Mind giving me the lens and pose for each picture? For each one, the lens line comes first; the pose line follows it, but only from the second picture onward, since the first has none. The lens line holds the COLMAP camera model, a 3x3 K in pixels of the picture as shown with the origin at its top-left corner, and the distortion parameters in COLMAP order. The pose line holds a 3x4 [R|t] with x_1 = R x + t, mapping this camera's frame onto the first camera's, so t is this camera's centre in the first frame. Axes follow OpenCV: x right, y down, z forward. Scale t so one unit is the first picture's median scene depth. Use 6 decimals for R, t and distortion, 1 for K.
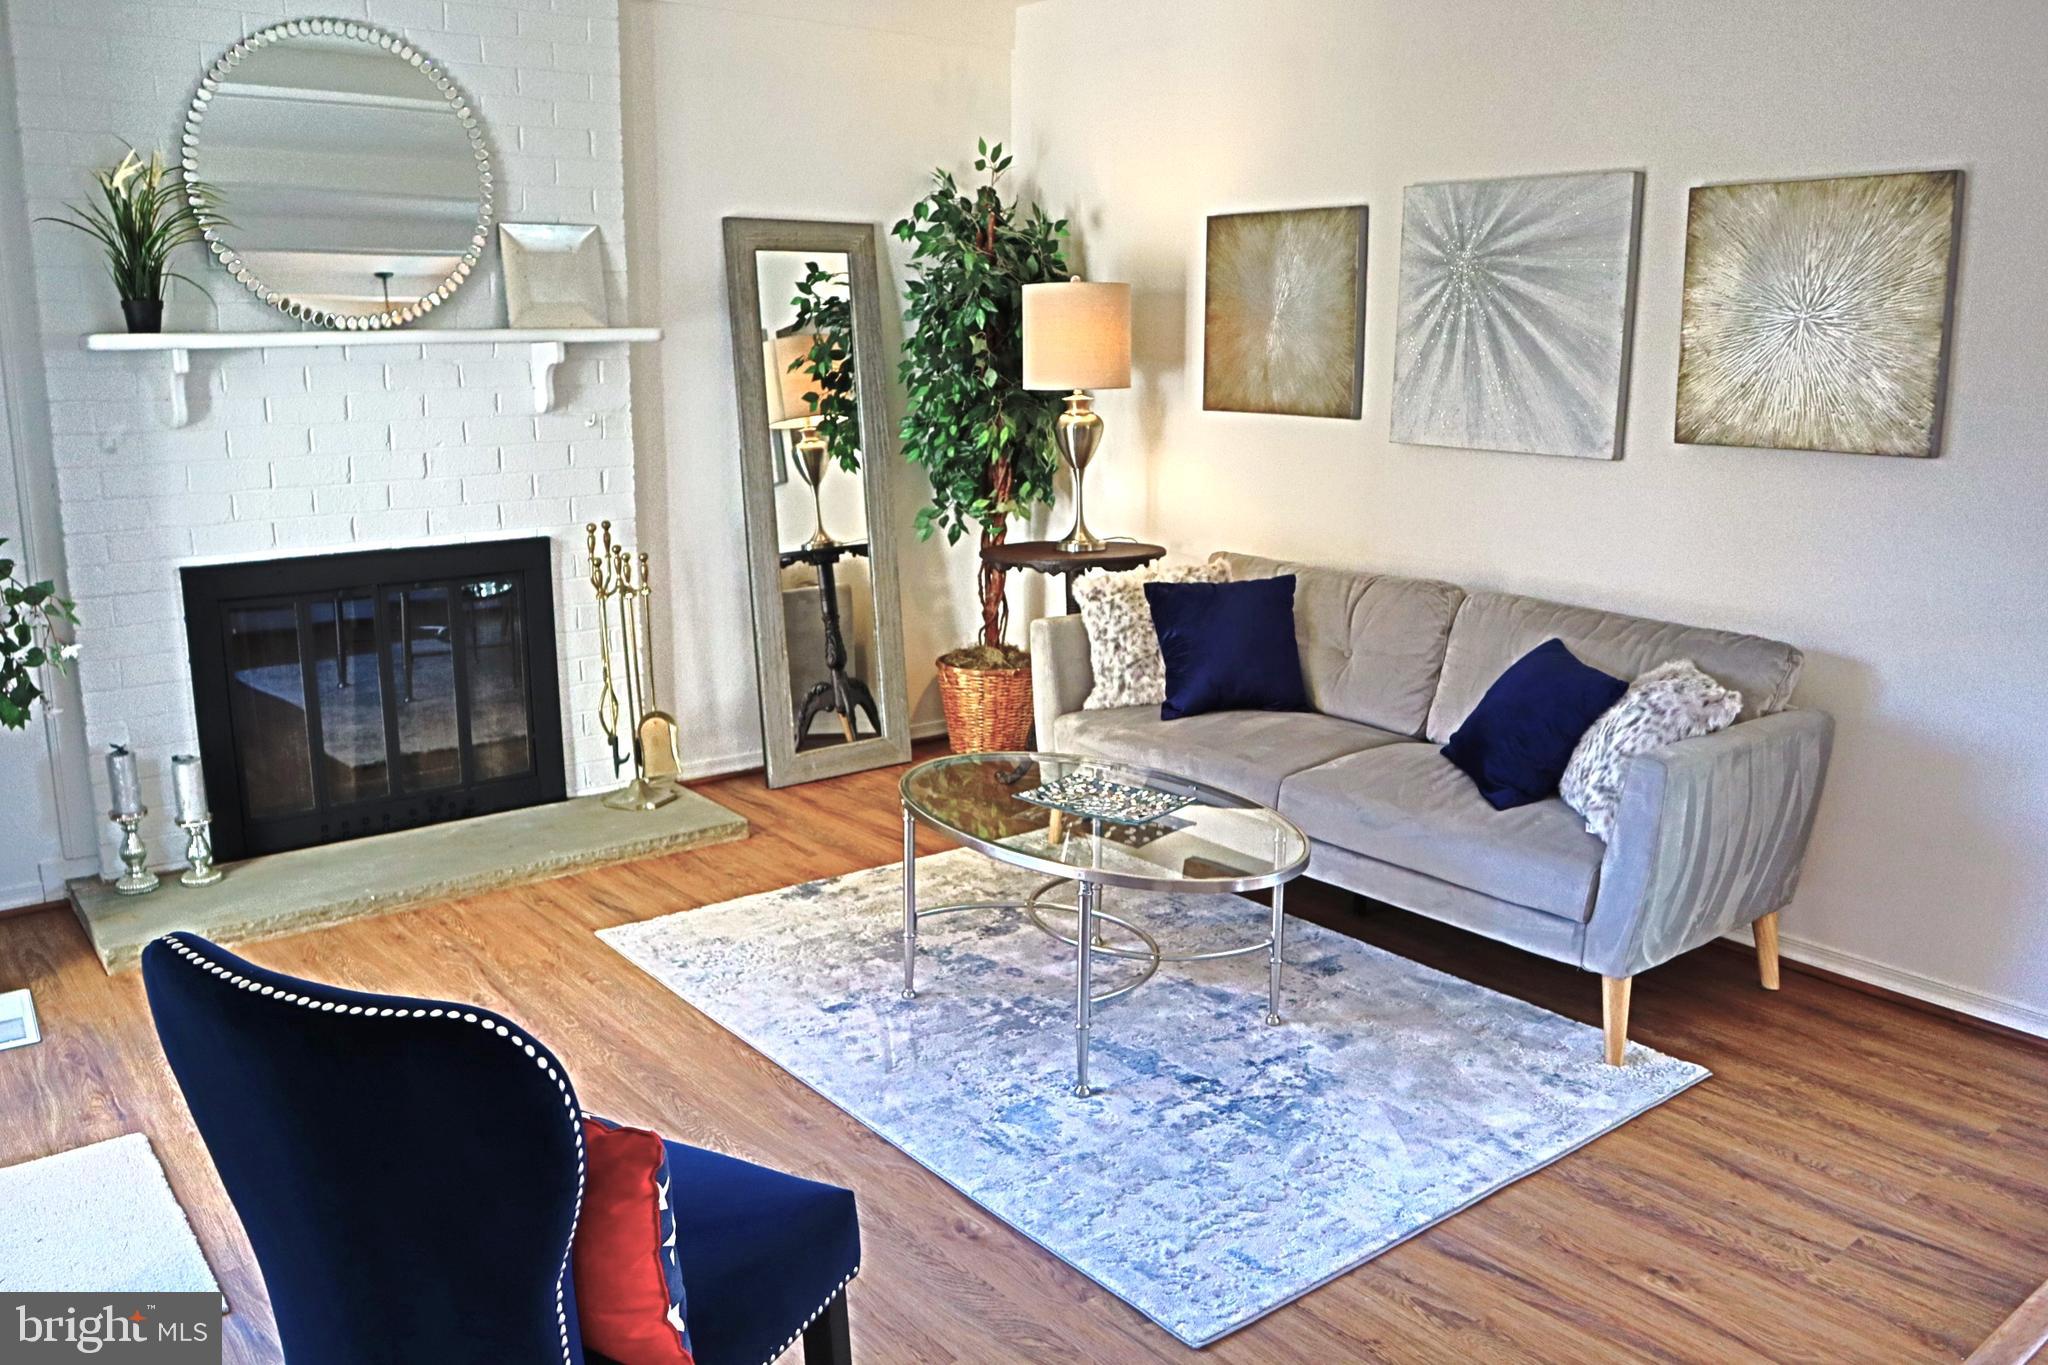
lens RADIAL K [[1530.2, 0, 987.8], [0, 1530.2, 695.5], [0, 0, 1]] dist [-0.114325, 0.061848]
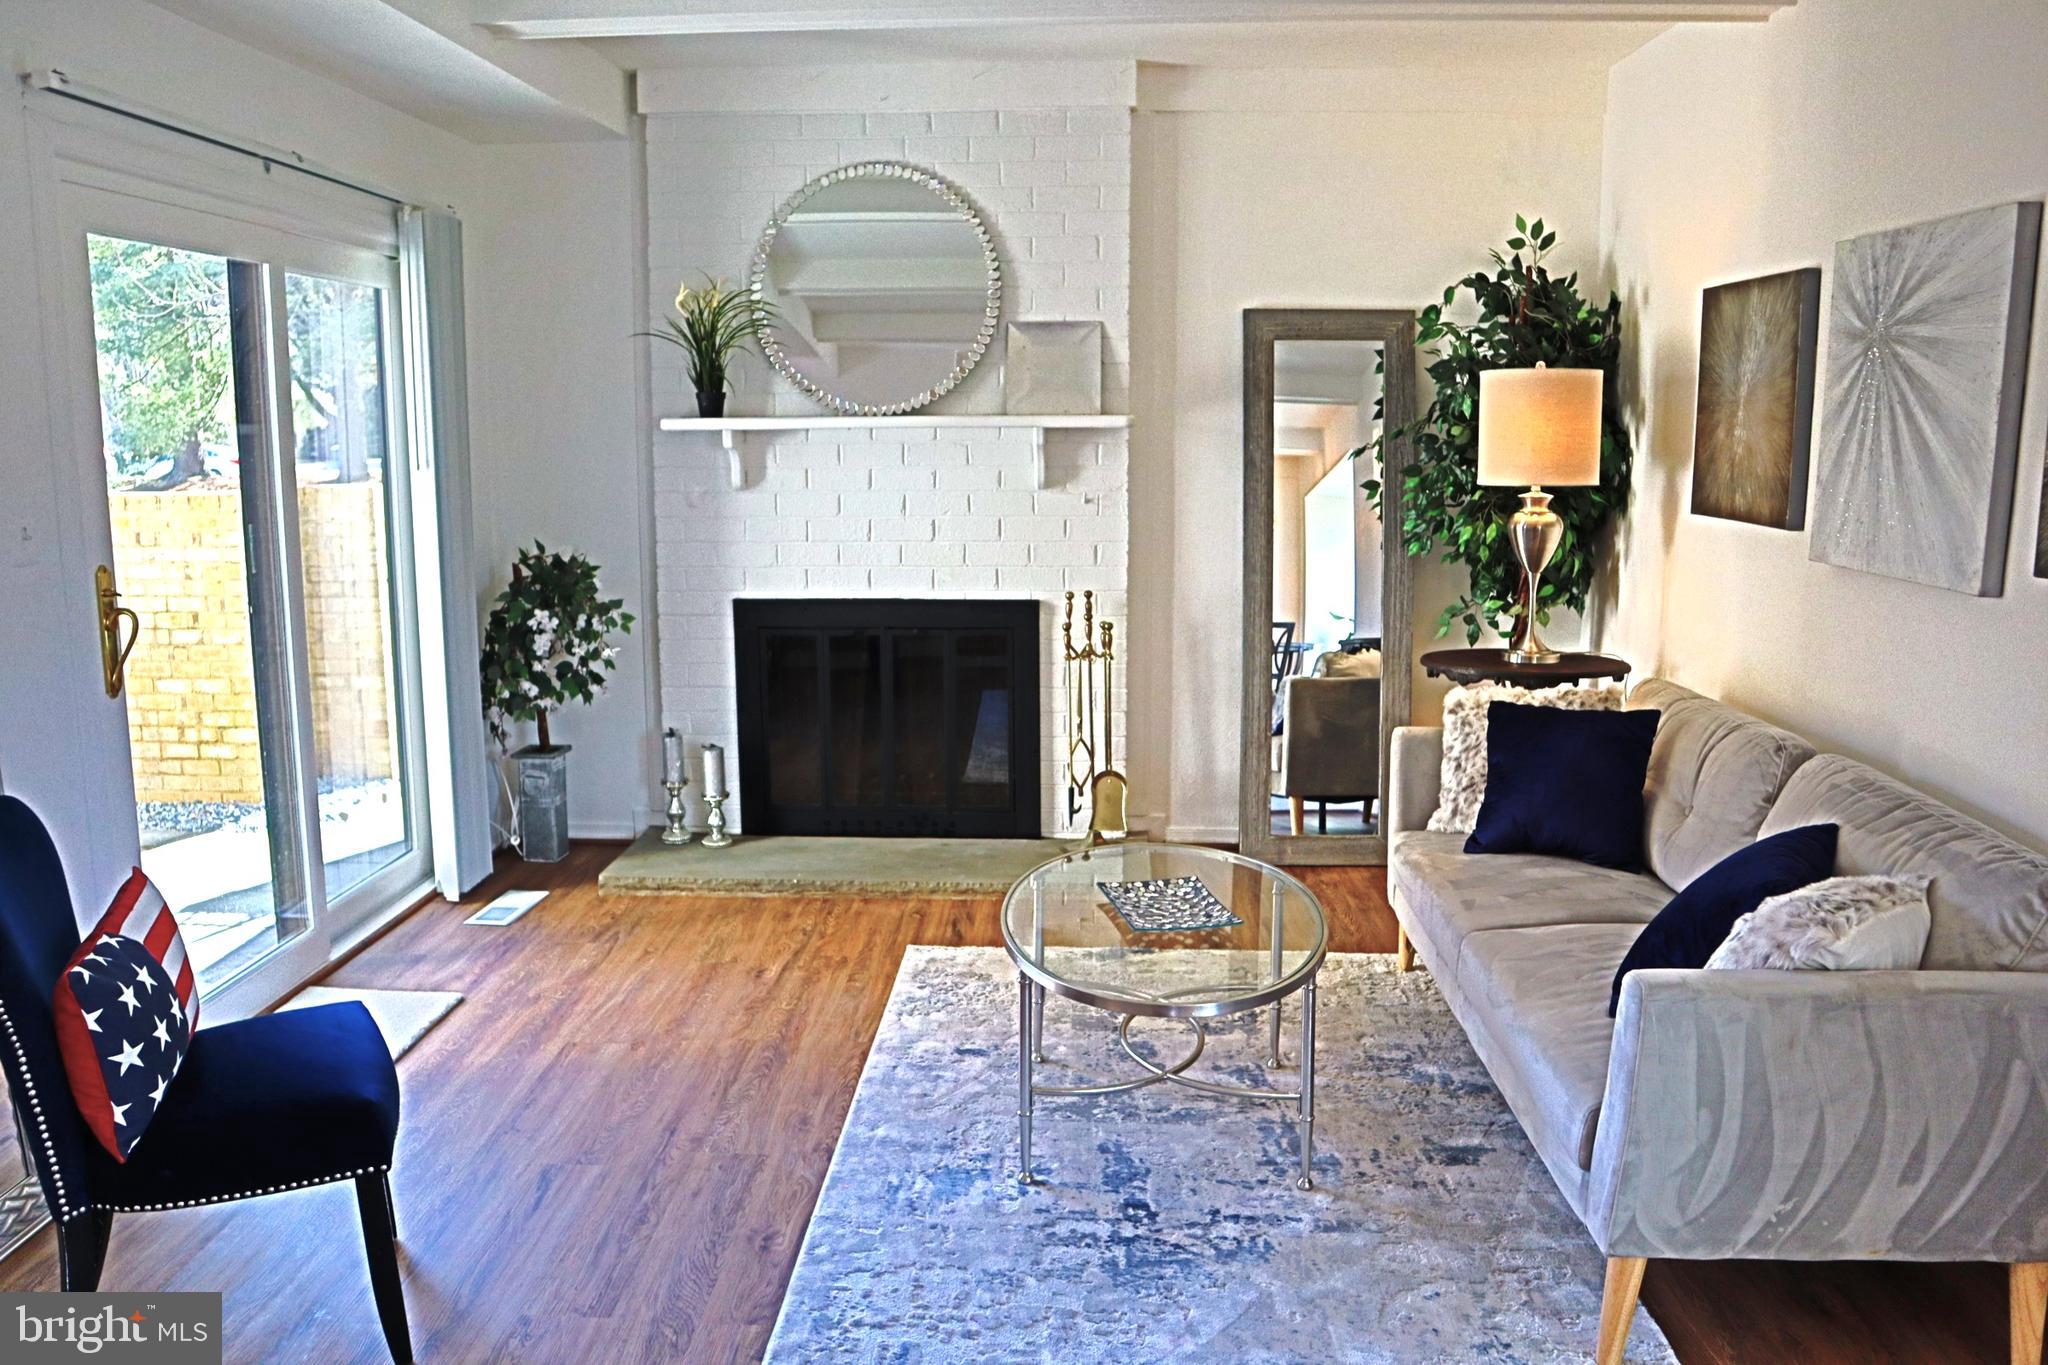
lens RADIAL K [[1530.2, 0, 1014.7], [0, 1530.2, 693.5], [0, 0, 1]] dist [-0.114325, 0.061848]
pose [[0.767833, 0.110824, -0.630992, 0.473305], [-0.142686, 0.989768, 0.000207, -0.039710], [0.624558, 0.089875, 0.775789, 0.140099]]
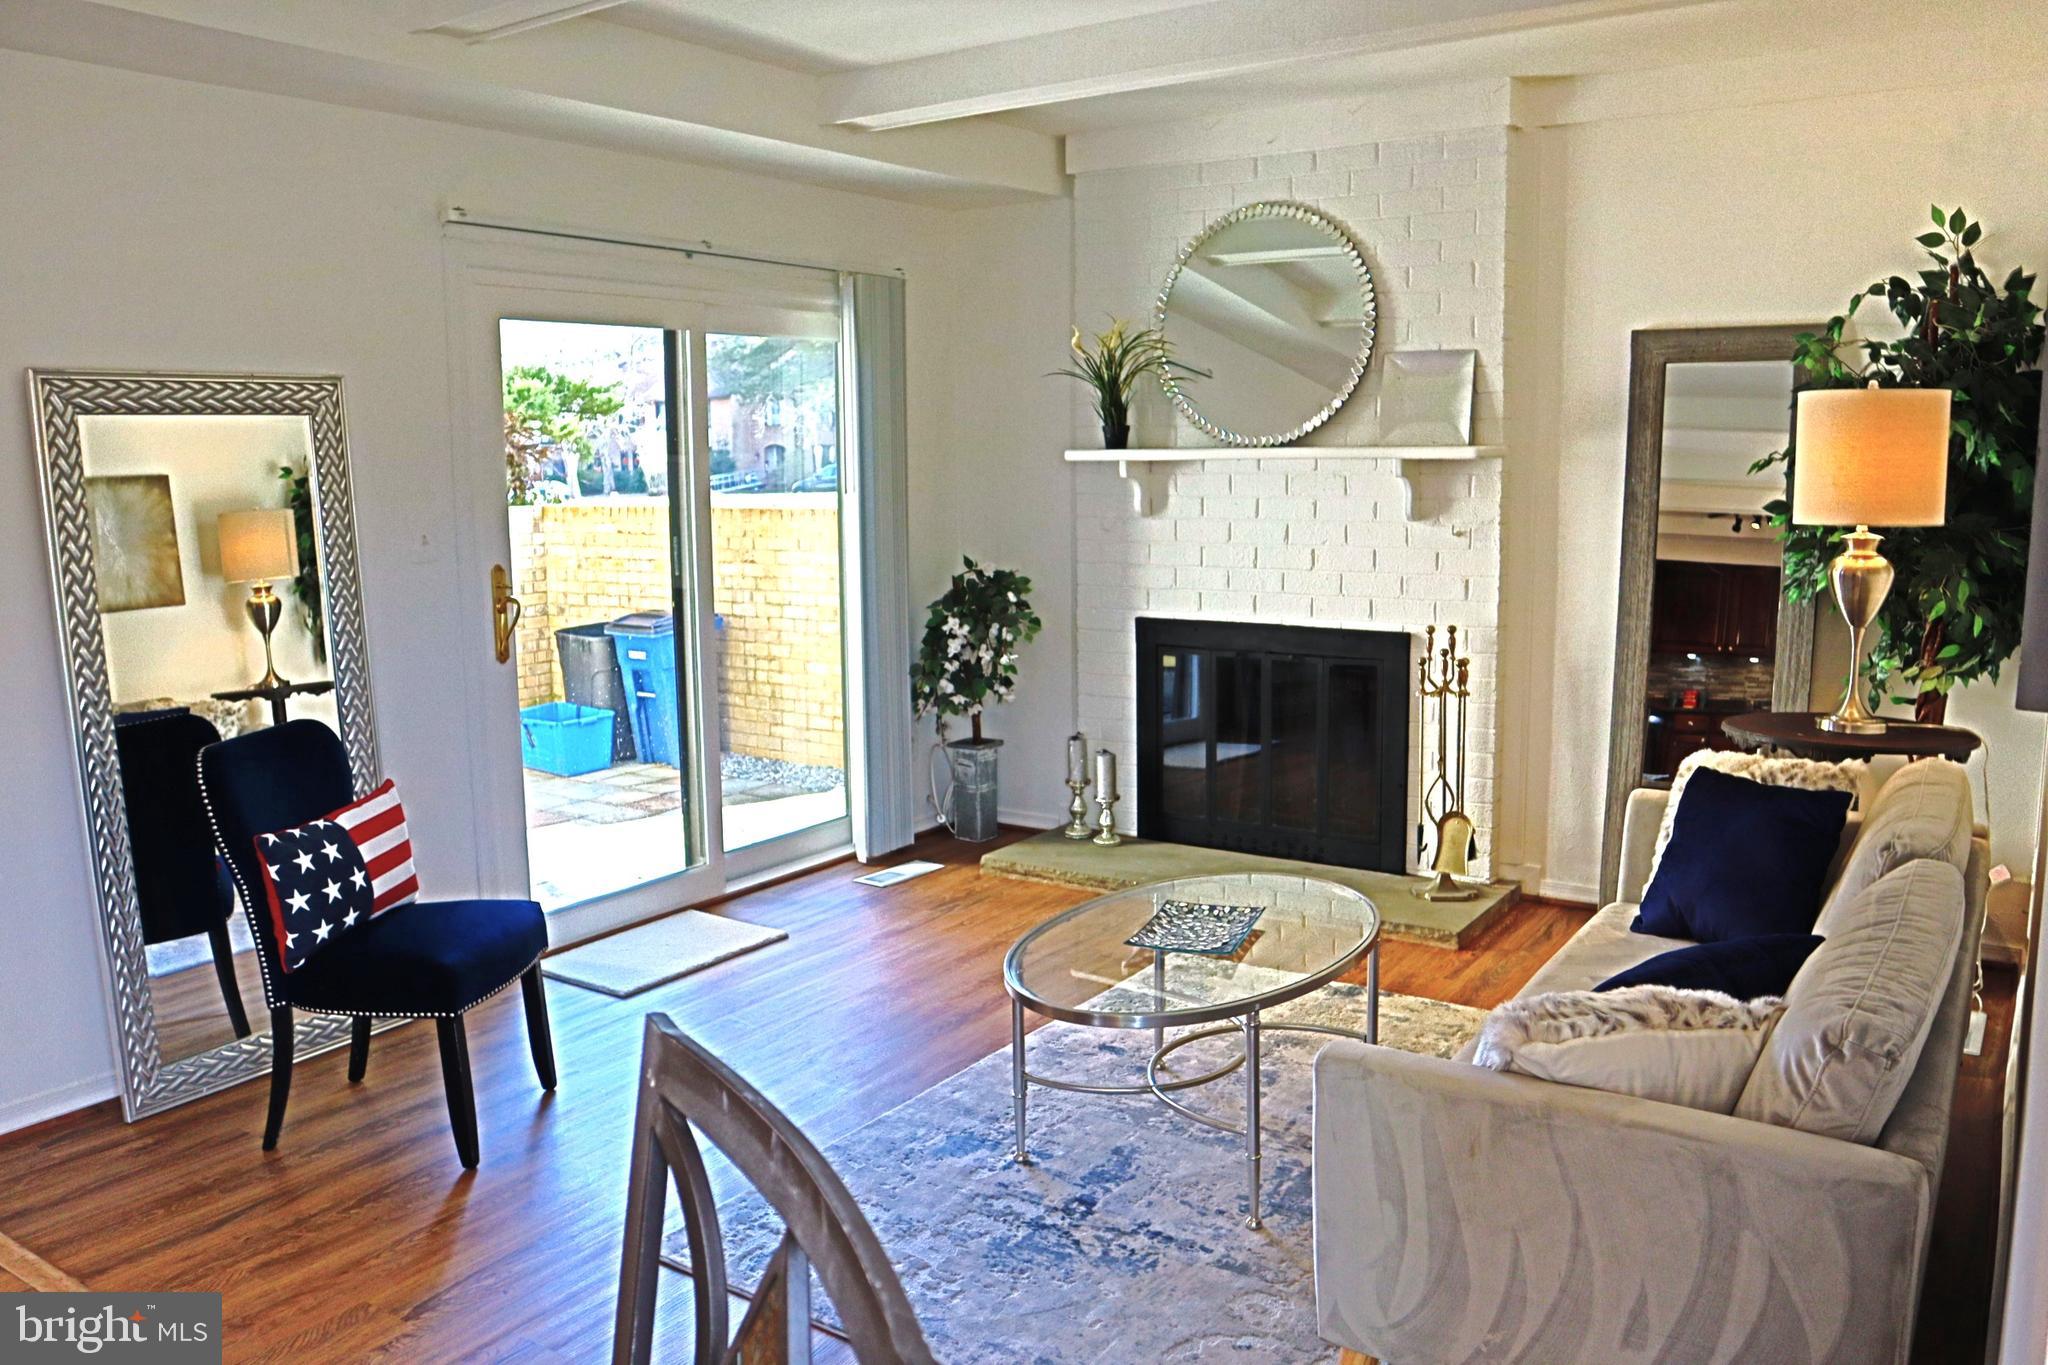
lens RADIAL K [[1530.2, 0, 1041.5], [0, 1530.2, 689.8], [0, 0, 1]] dist [-0.114325, 0.061848]
pose [[0.342414, 0.140725, -0.928950, 0.743463], [-0.199657, 0.977036, 0.074415, -0.107050], [0.918090, 0.159991, 0.362648, 0.414083]]
